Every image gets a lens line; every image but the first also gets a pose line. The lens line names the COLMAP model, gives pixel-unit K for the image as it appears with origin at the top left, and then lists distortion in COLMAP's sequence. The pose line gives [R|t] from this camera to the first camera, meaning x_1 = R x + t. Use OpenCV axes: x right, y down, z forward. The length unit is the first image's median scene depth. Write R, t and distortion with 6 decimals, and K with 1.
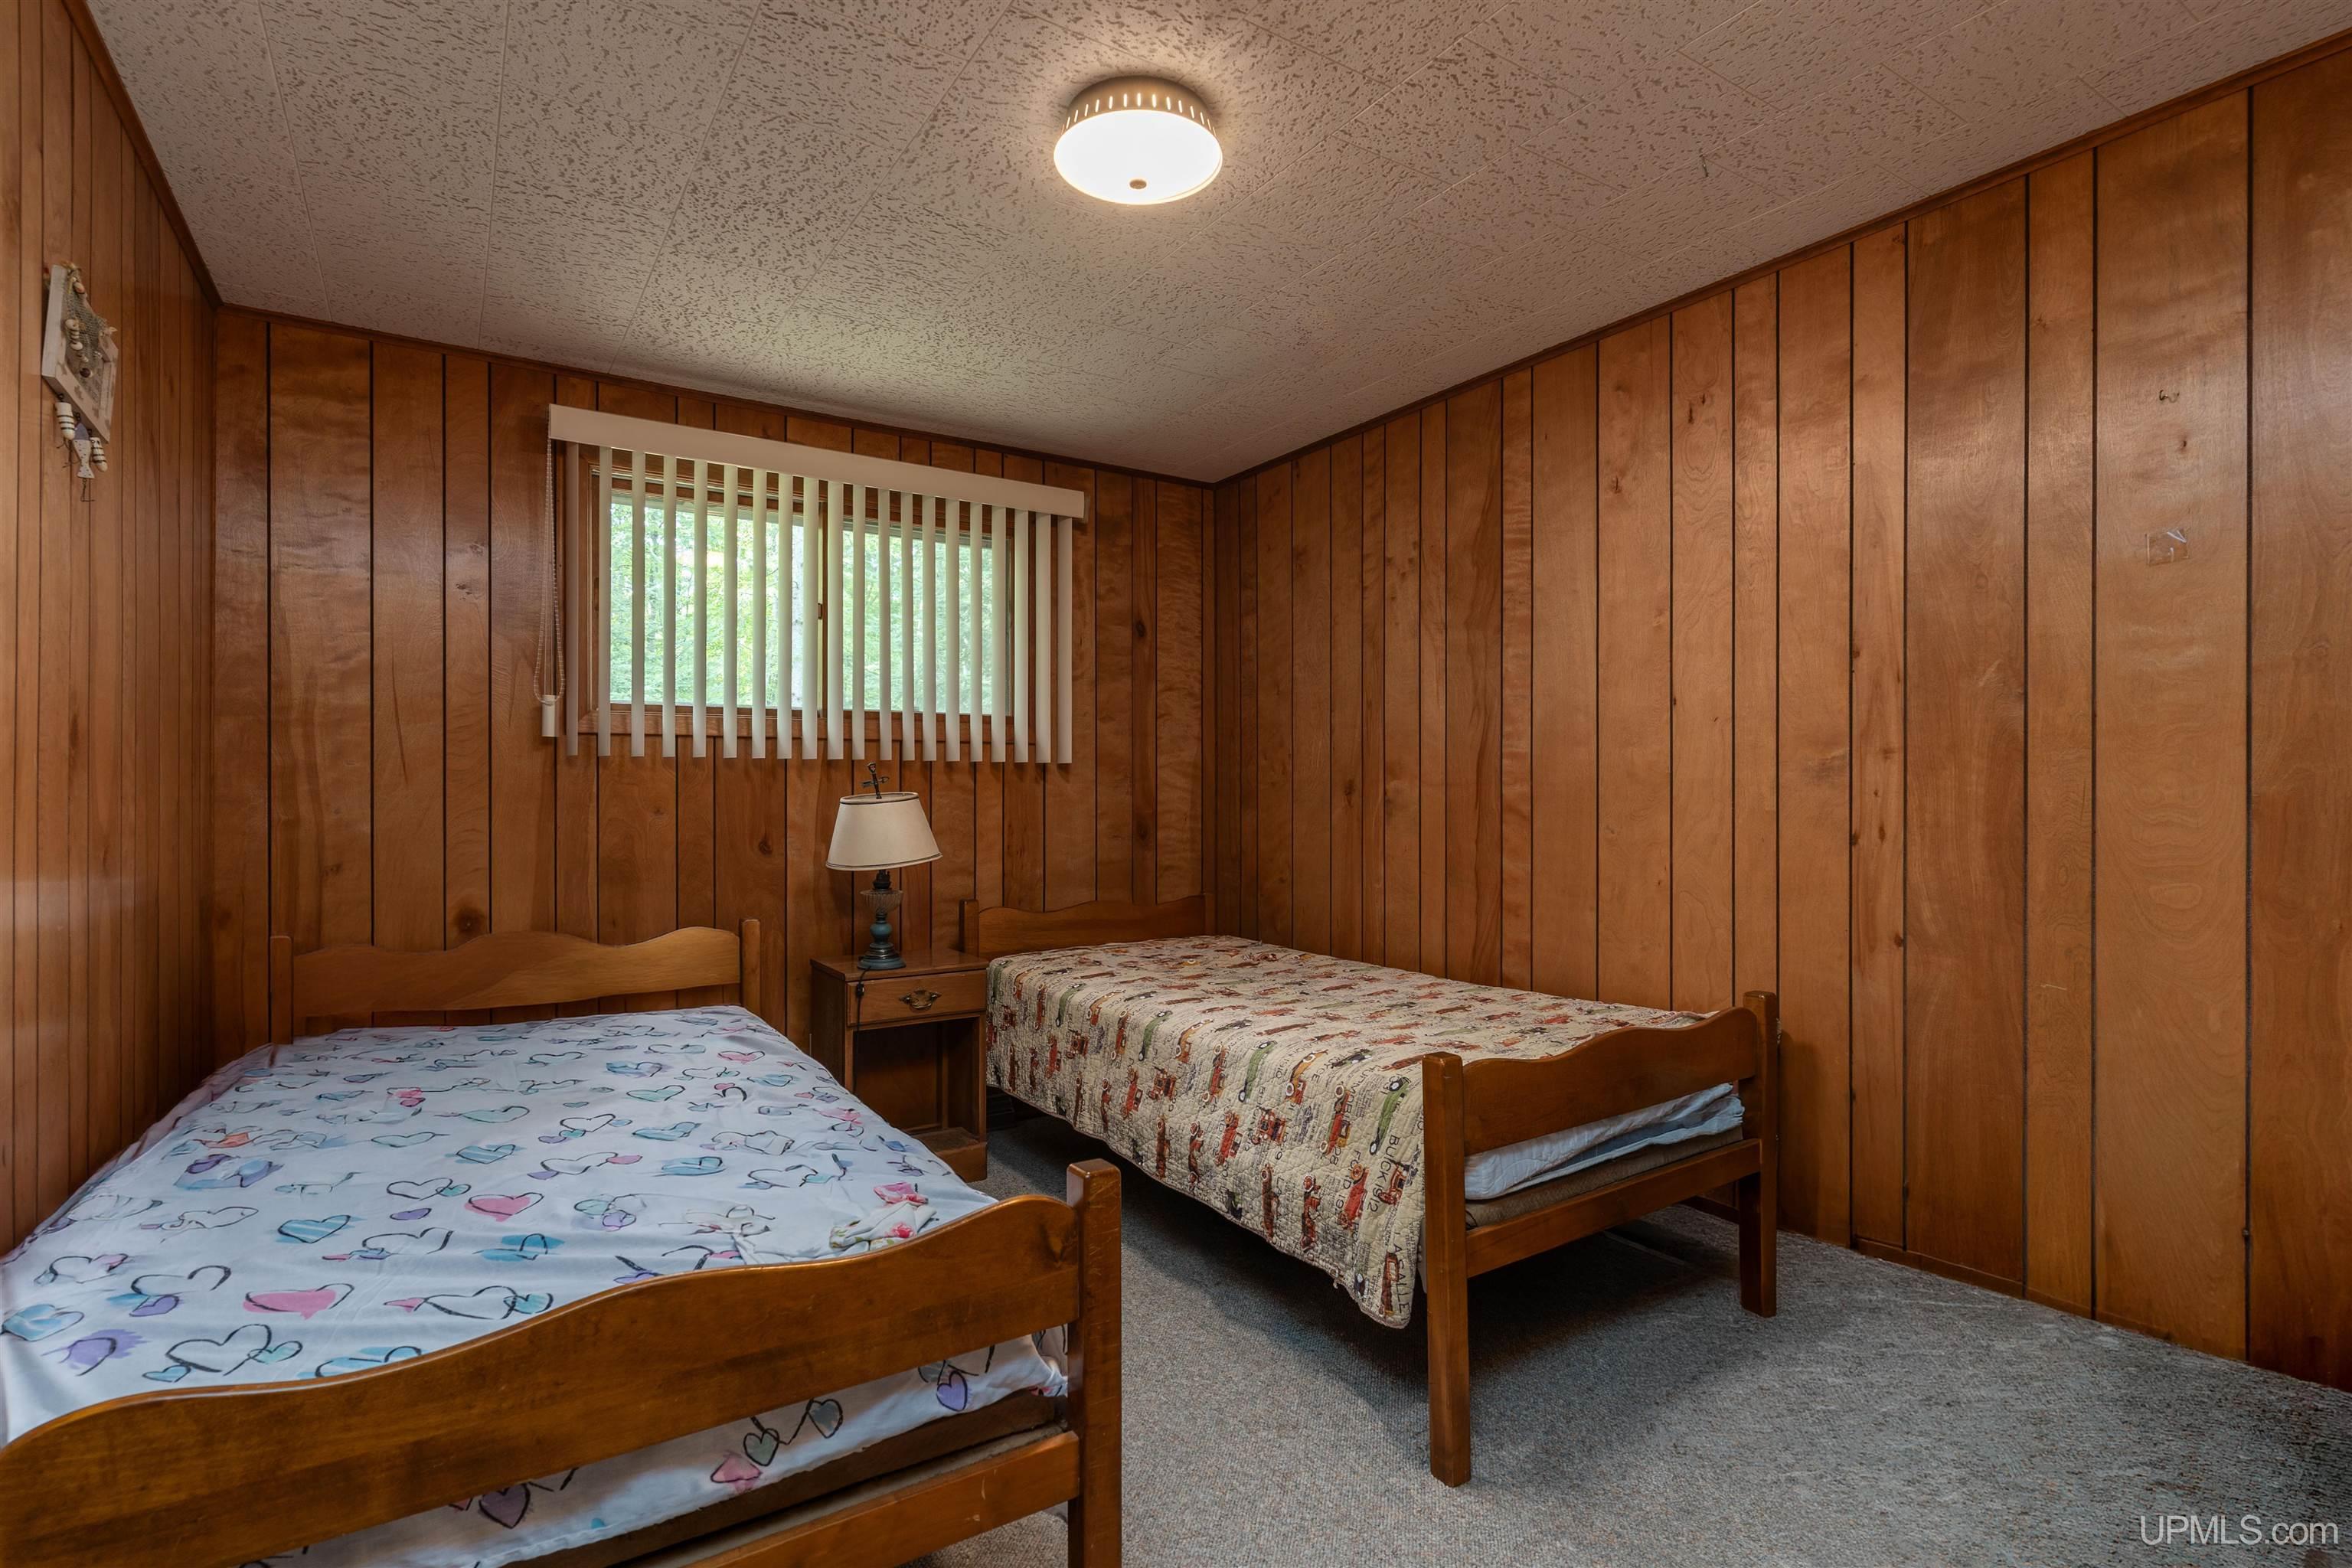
lens RADIAL K [[1125.7, 0, 1180.3], [0, 1125.7, 792.4], [0, 0, 1]] dist [-0.000206, 0.000595]
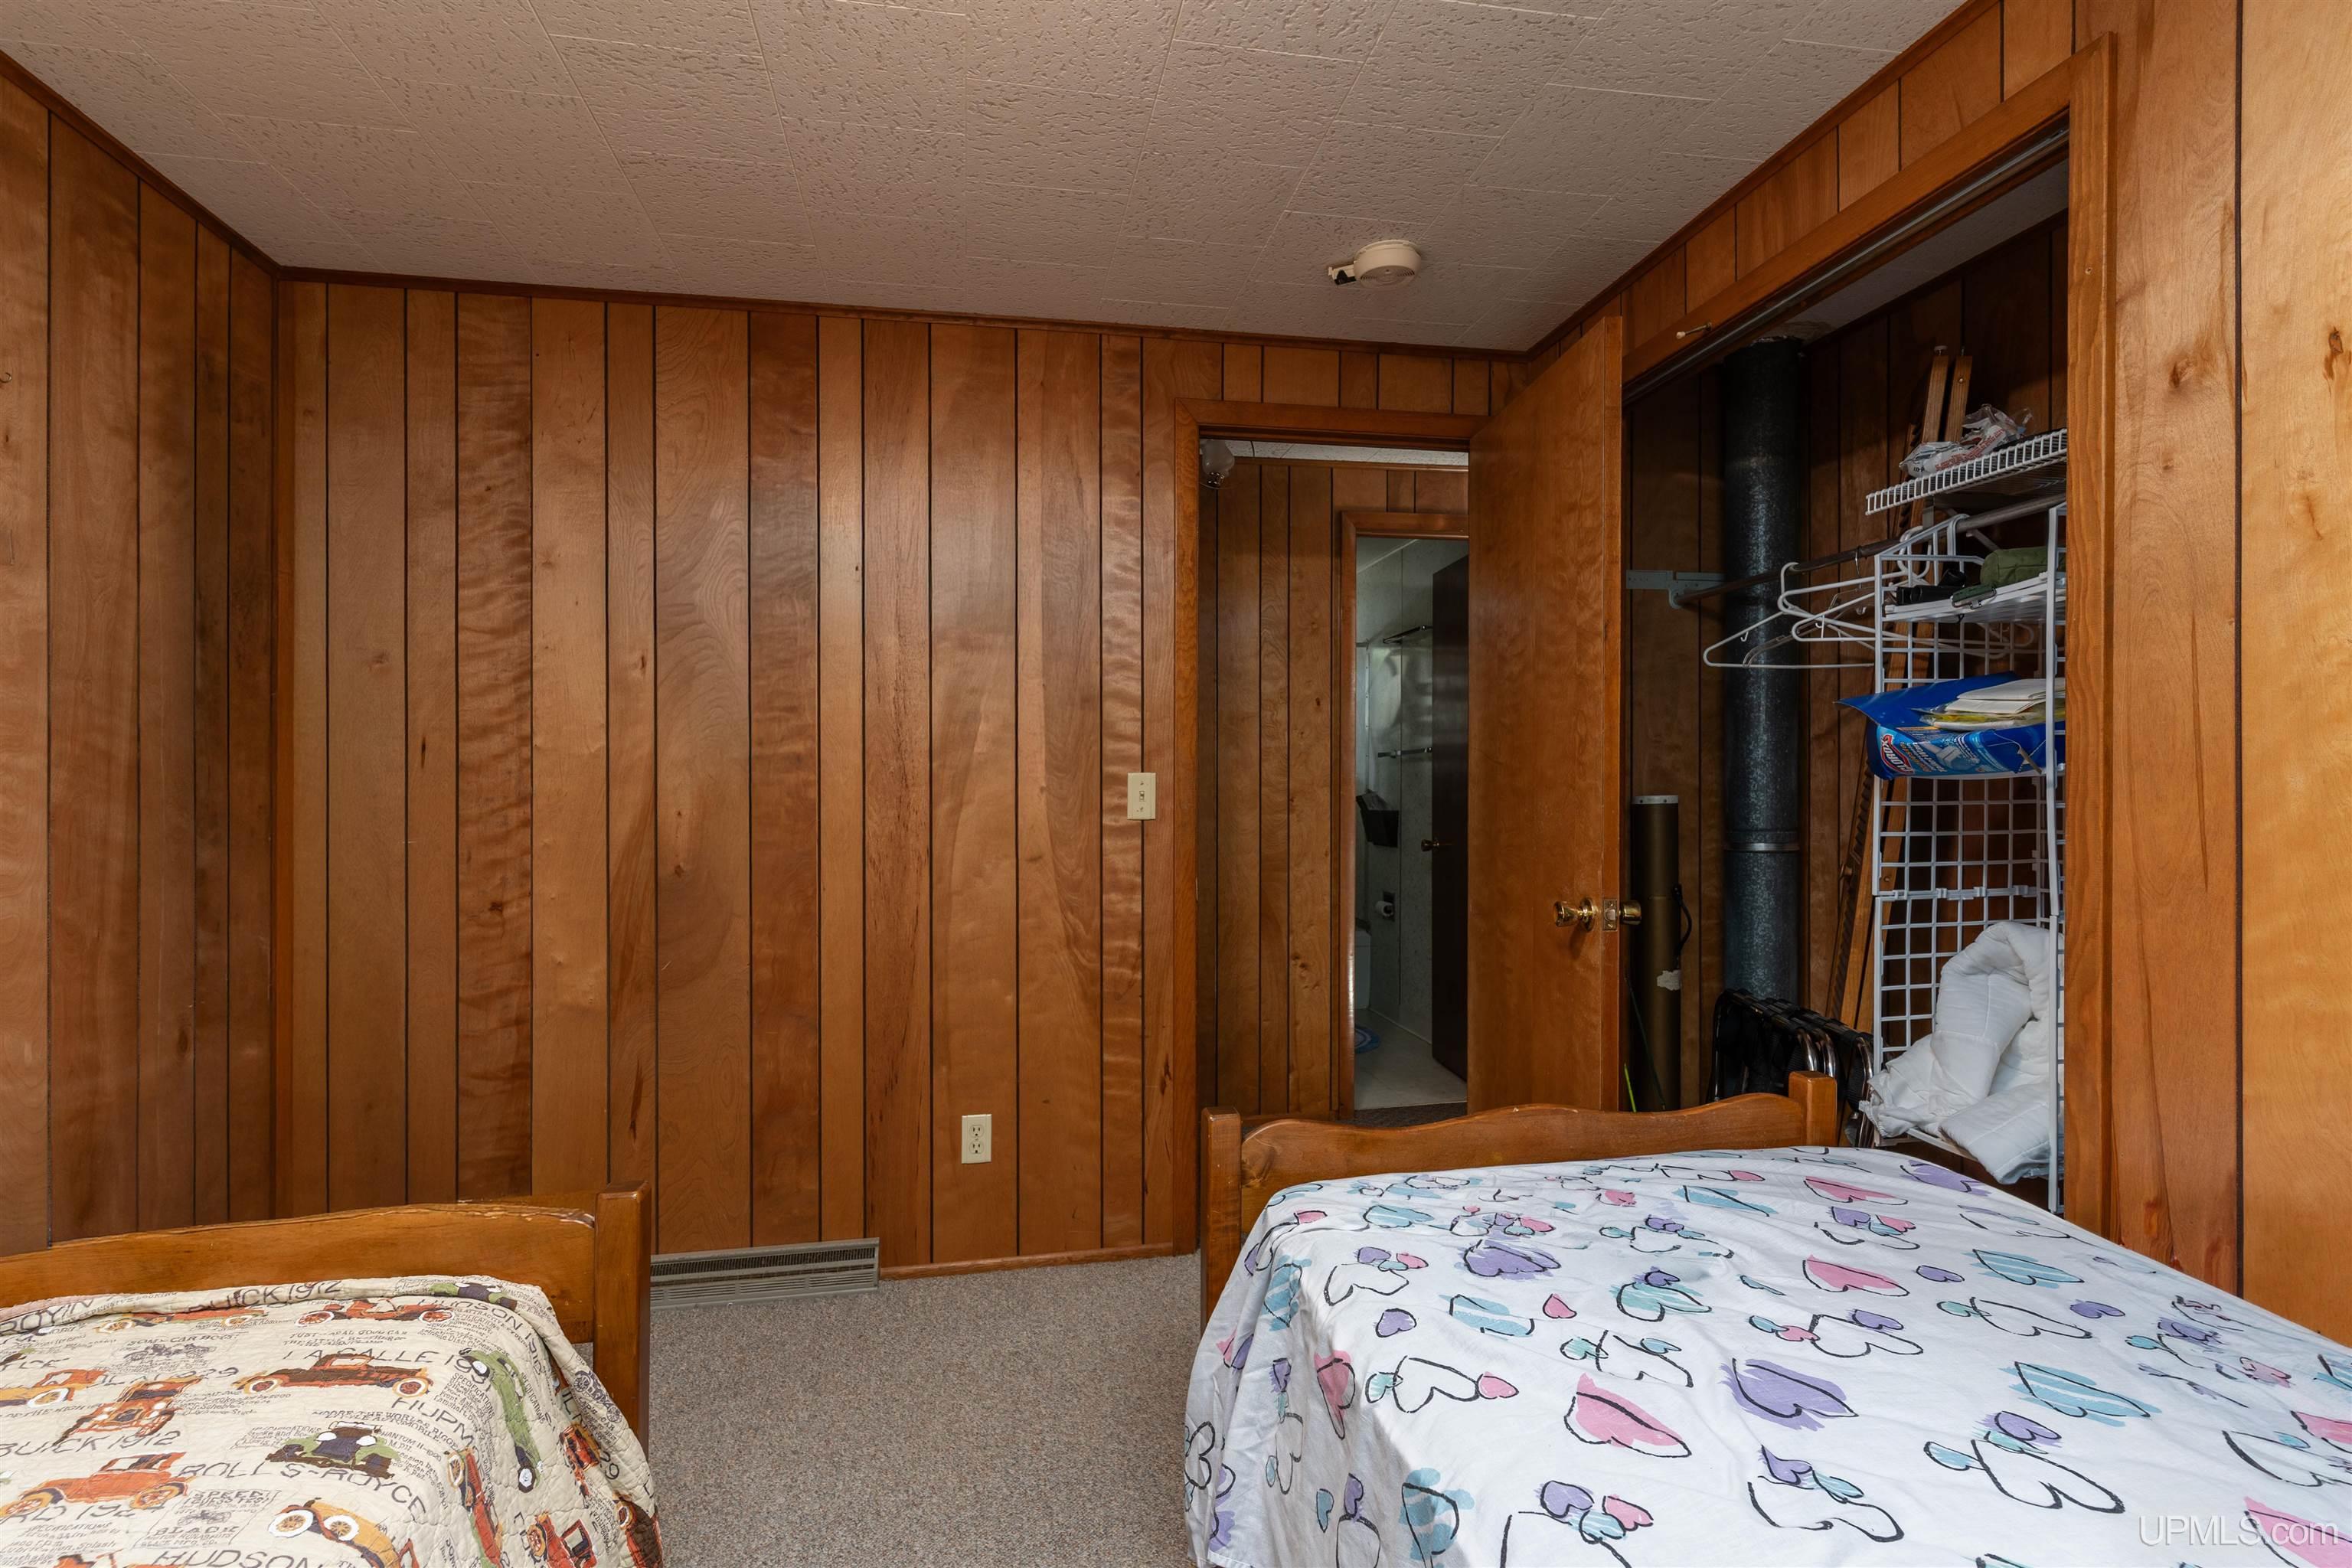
lens RADIAL K [[1125.7, 0, 1174.5], [0, 1125.7, 786.7], [0, 0, 1]] dist [-0.000206, 0.000595]
pose [[-0.925392, -0.001472, 0.379008, -0.451545], [-0.003088, 0.999989, -0.003657, 0.023151], [-0.378998, -0.004554, -0.925386, 1.856501]]
